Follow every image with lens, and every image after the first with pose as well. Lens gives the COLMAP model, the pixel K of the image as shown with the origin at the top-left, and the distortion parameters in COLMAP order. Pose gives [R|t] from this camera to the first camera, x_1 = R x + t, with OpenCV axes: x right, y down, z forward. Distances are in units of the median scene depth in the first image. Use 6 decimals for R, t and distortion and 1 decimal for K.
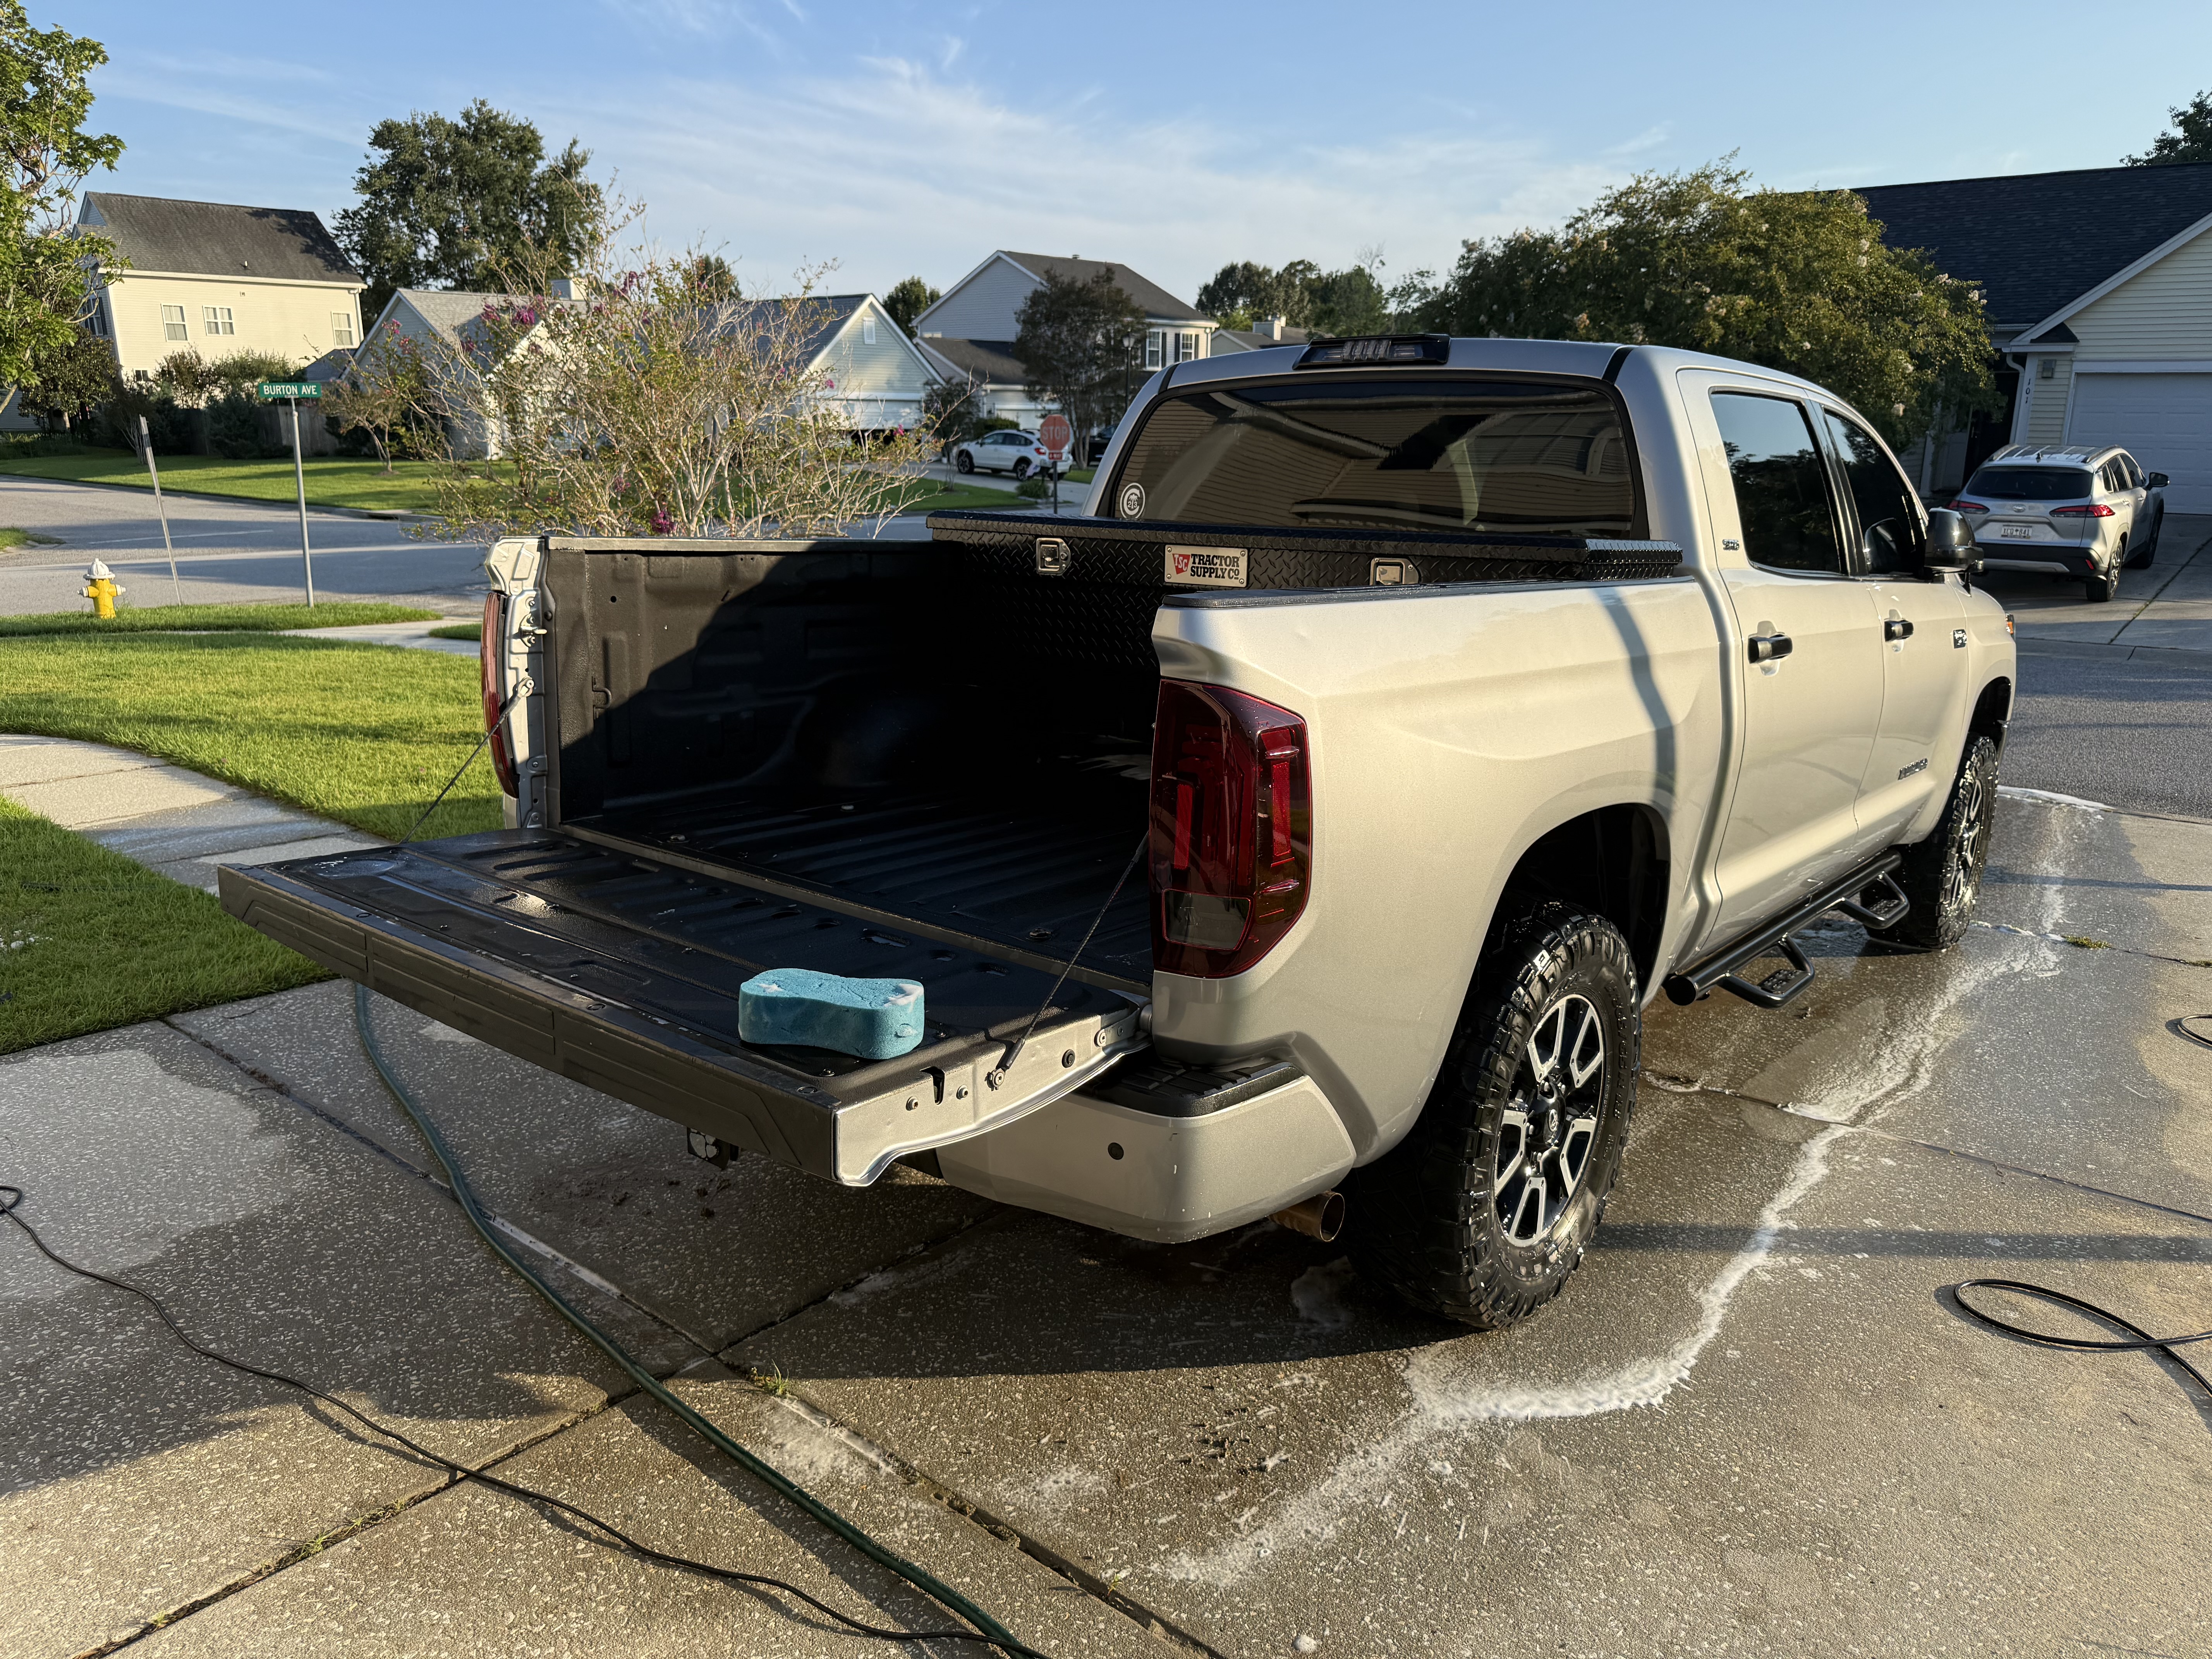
lens RADIAL K [[1551.9, 0, 1110.9], [0, 1551.9, 846.7], [0, 0, 1]] dist [0.002195, -0.007798]
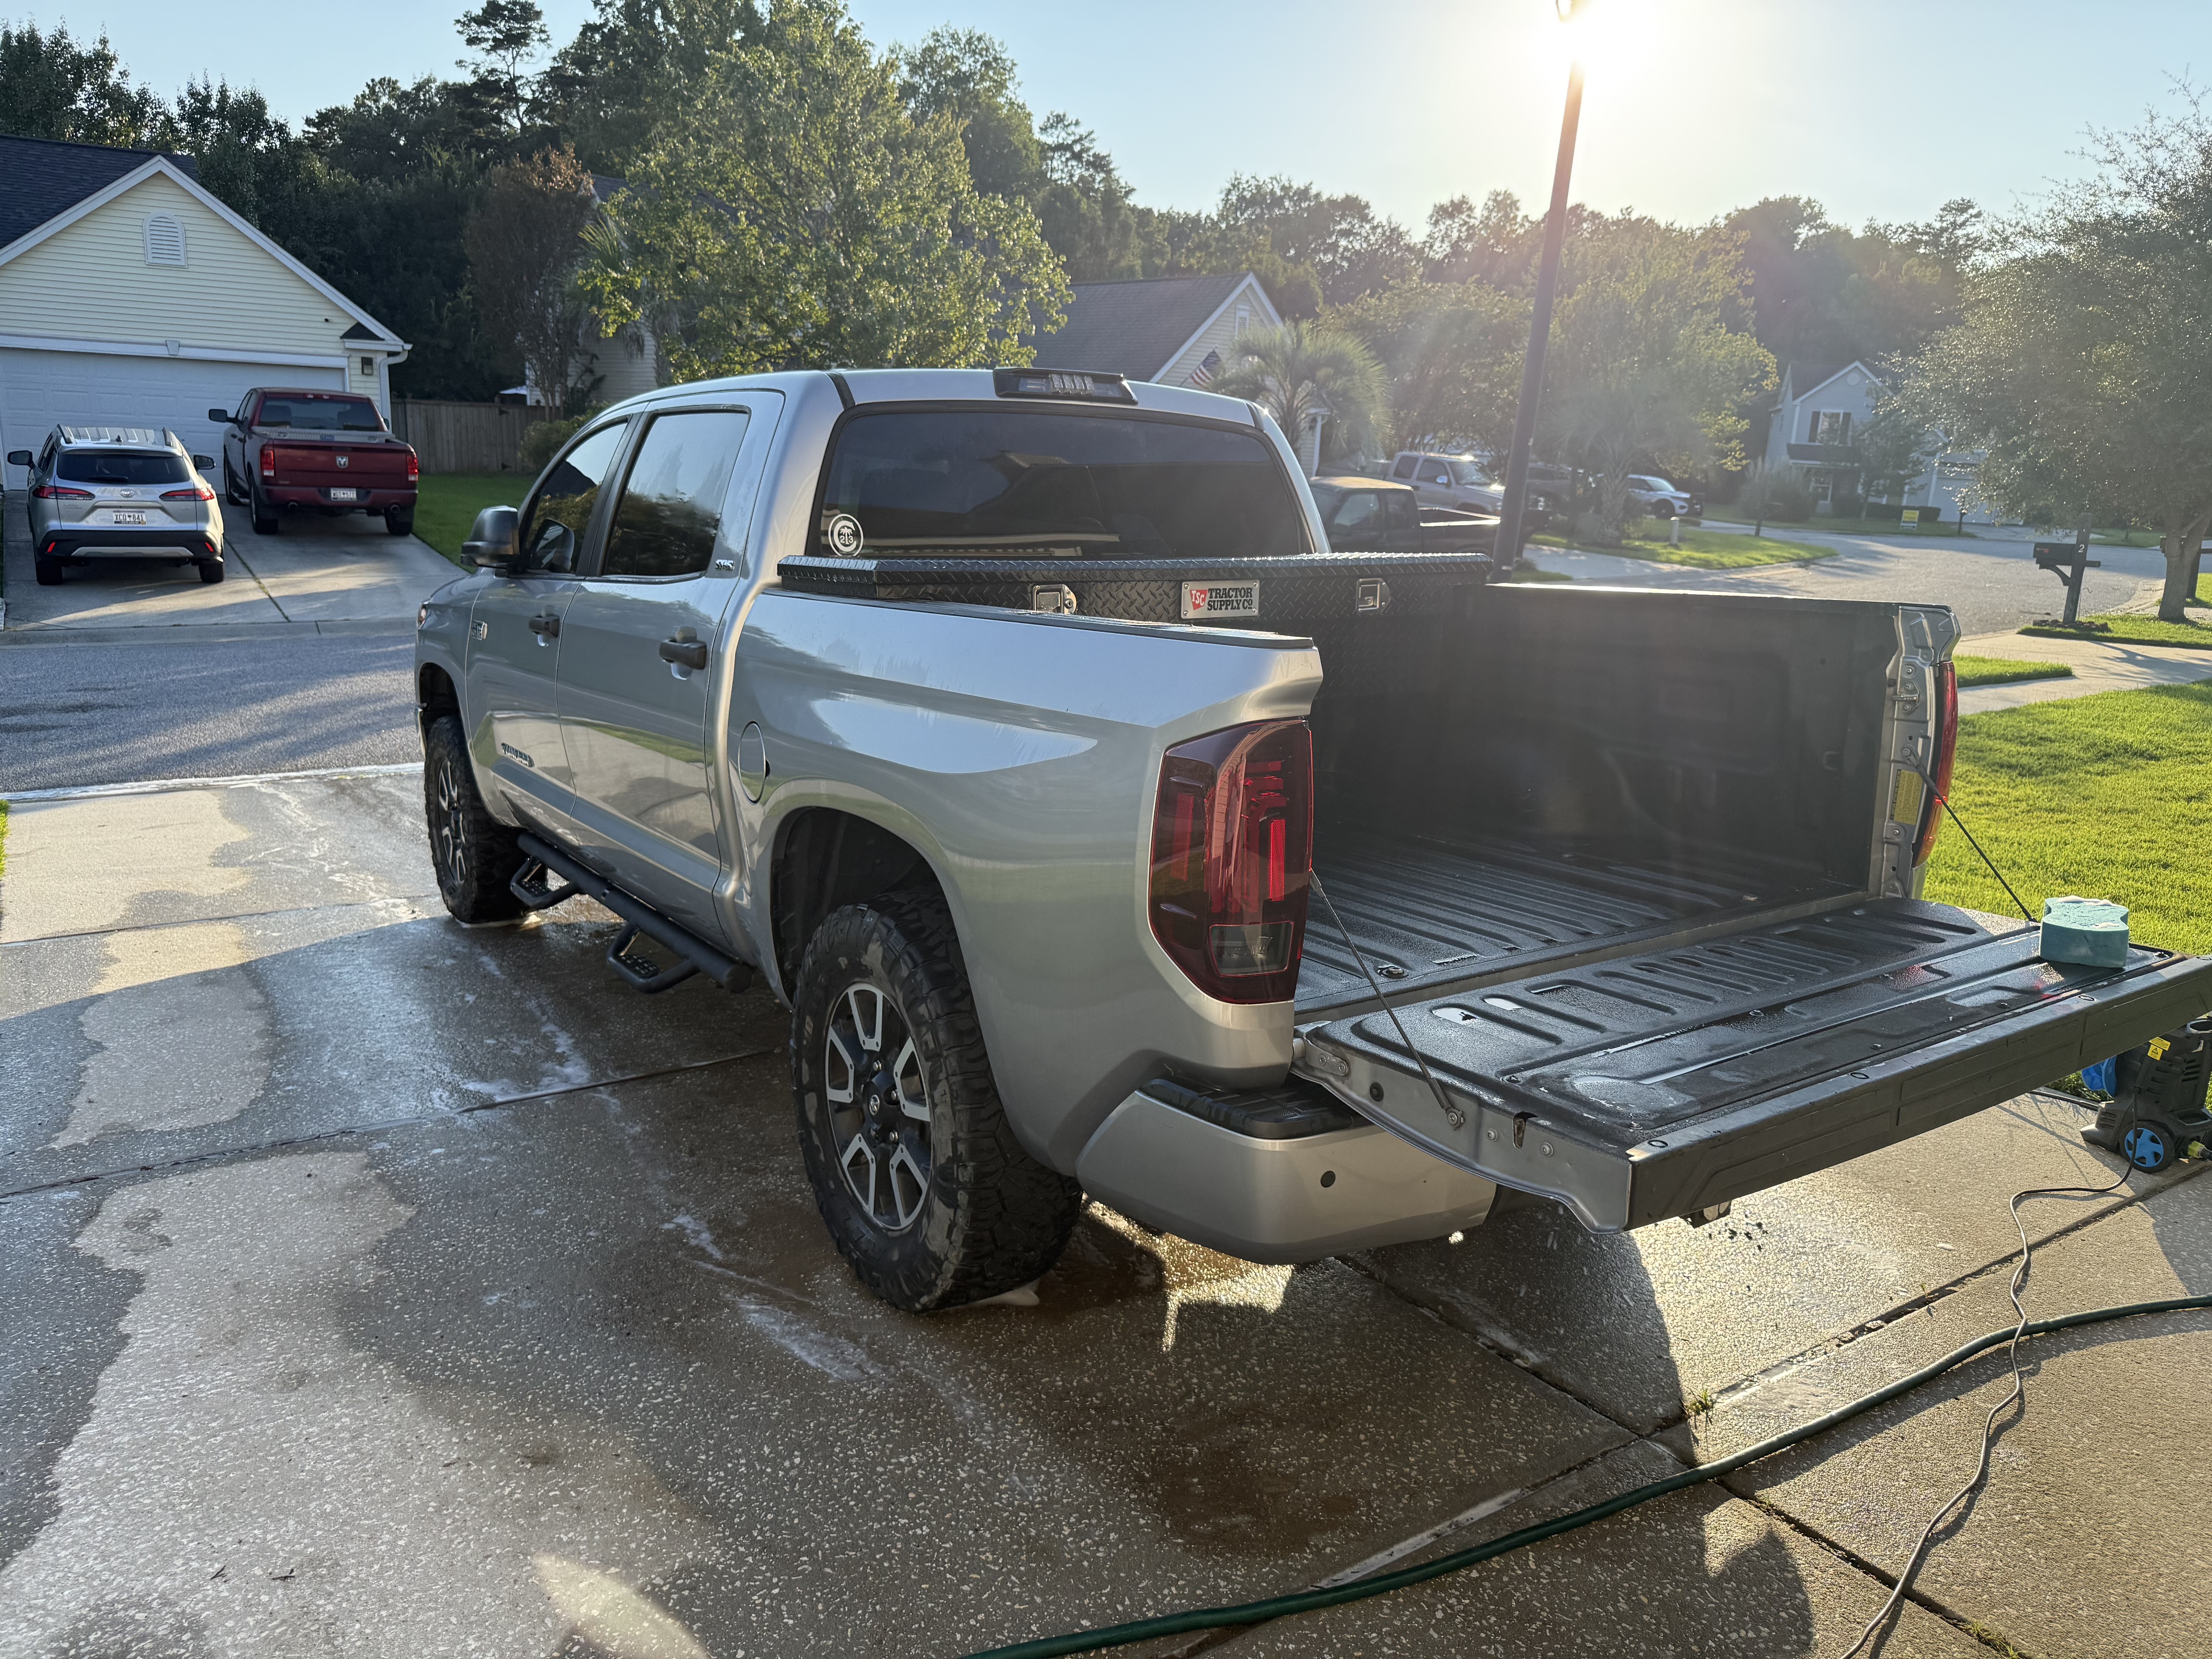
lens RADIAL K [[1551.9, 0, 1124.0], [0, 1551.9, 824.1], [0, 0, 1]] dist [0.002195, -0.007798]
pose [[0.286526, -0.216553, 0.933278, -0.794476], [0.213152, 0.964115, 0.158269, -0.179233], [-0.934060, 0.153582, 0.322403, 0.631761]]
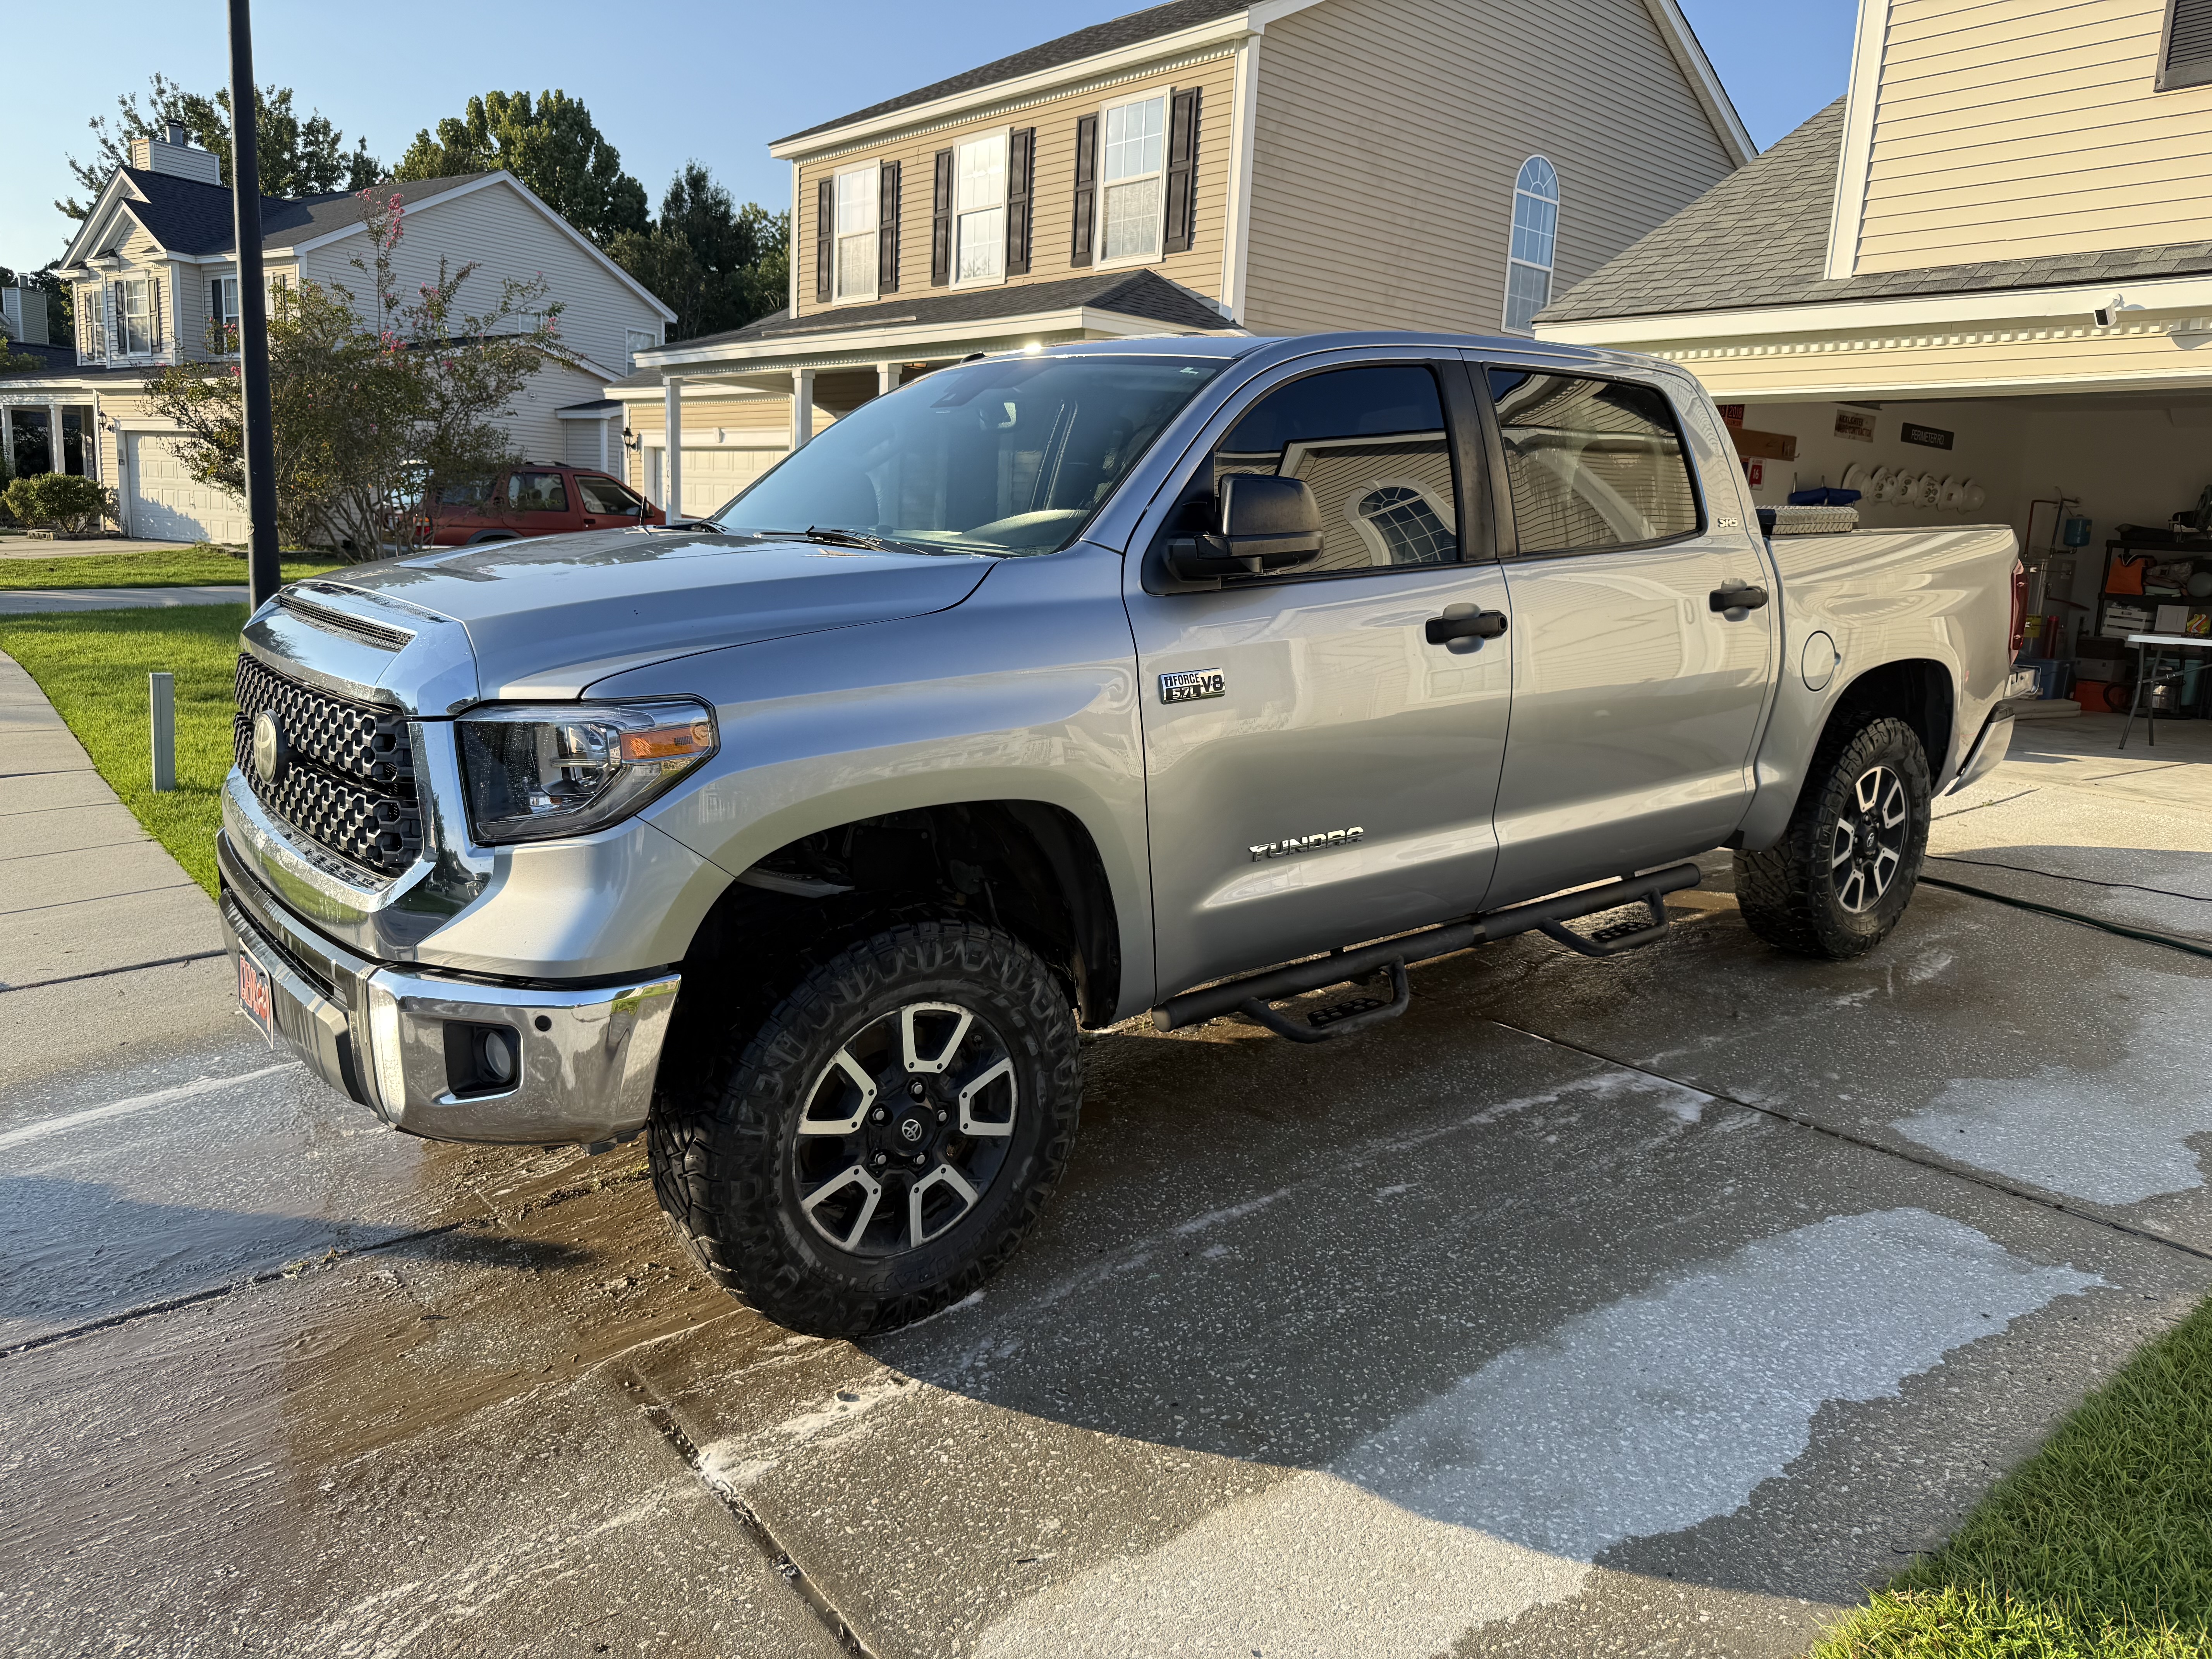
lens RADIAL K [[1551.9, 0, 1105.7], [0, 1551.9, 826.5], [0, 0, 1]] dist [0.002195, -0.007798]
pose [[-0.974711, -0.091938, 0.203679, 0.143689], [0.002455, 0.906988, 0.421150, -0.479022], [-0.223454, 0.411000, -0.883826, 2.171843]]
